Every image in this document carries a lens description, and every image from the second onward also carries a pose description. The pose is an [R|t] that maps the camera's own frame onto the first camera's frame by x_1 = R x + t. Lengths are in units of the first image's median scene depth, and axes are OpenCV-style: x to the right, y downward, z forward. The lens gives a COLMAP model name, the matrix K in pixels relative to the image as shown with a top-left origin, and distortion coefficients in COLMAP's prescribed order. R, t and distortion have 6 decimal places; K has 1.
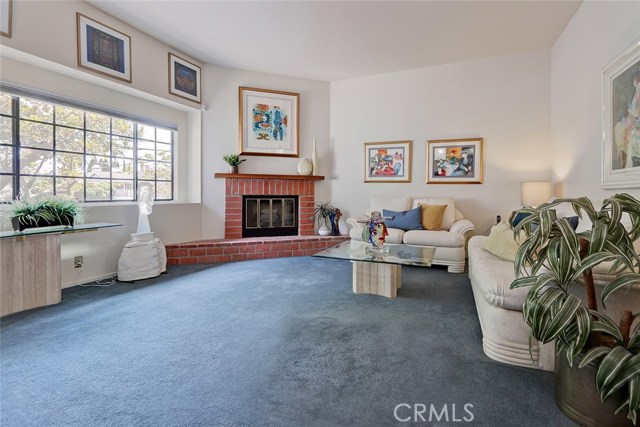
lens RADIAL K [[299.8, 0, 316.5], [0, 299.8, 197.9], [0, 0, 1]] dist [0.008635, -0.003137]
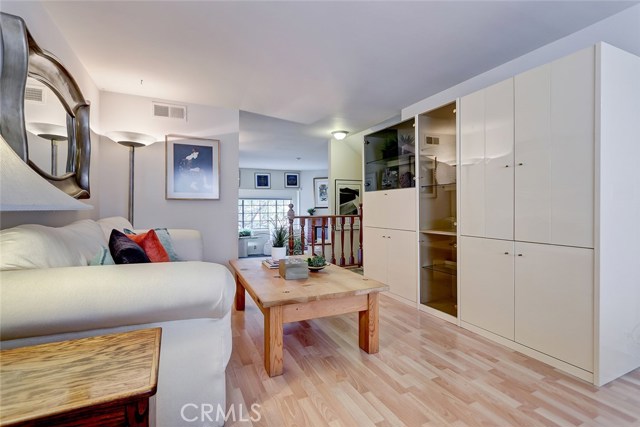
lens RADIAL K [[299.8, 0, 320.2], [0, 299.8, 207.8], [0, 0, 1]] dist [0.008635, -0.003137]
pose [[0.759913, -0.014179, -0.649870, 1.255248], [0.004862, 0.999858, -0.016130, -0.110669], [0.650006, 0.009098, 0.759874, -0.690126]]
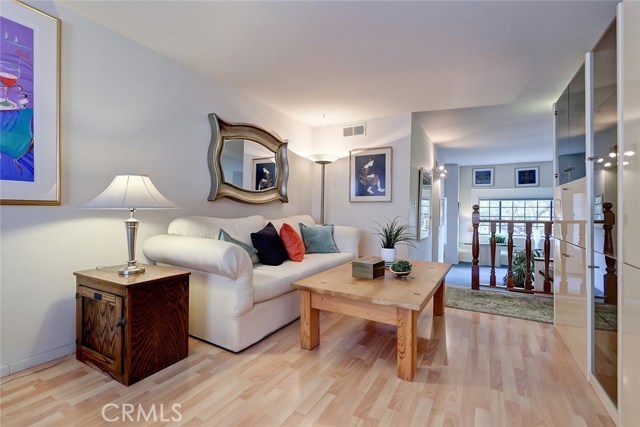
lens RADIAL K [[299.8, 0, 315.5], [0, 299.8, 212.6], [0, 0, 1]] dist [0.008635, -0.003137]
pose [[-0.116079, -0.003506, -0.993234, 1.432431], [-0.017501, 0.999846, -0.001484, -0.110178], [0.993086, 0.017210, -0.116123, -0.332178]]
